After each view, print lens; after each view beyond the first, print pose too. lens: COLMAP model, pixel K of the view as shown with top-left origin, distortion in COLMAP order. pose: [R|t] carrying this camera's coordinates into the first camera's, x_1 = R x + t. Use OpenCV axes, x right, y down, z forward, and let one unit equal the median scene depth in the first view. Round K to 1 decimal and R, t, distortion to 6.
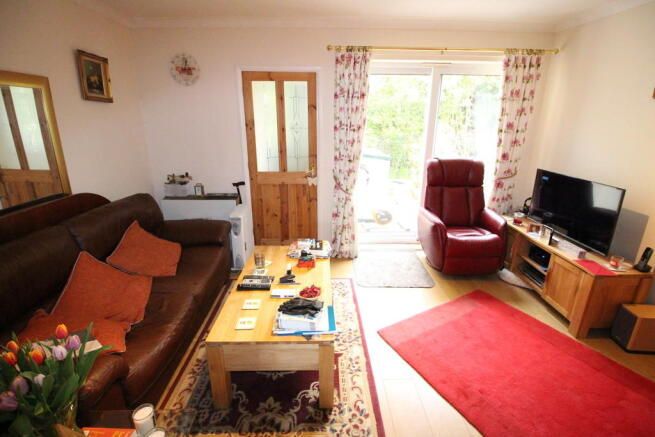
lens RADIAL K [[302.5, 0, 327.5], [0, 302.5, 218.5], [0, 0, 1]] dist [-0.001958, -0.013200]
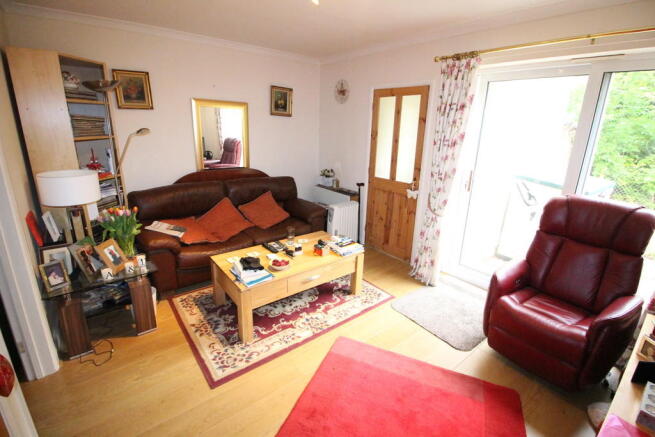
lens RADIAL K [[302.5, 0, 327.5], [0, 302.5, 218.5], [0, 0, 1]] dist [-0.001958, -0.013200]
pose [[0.597141, 0.250116, -0.762145, 0.626180], [-0.276457, 0.956102, 0.097163, -0.074171], [0.752990, 0.152680, 0.640074, 0.190854]]
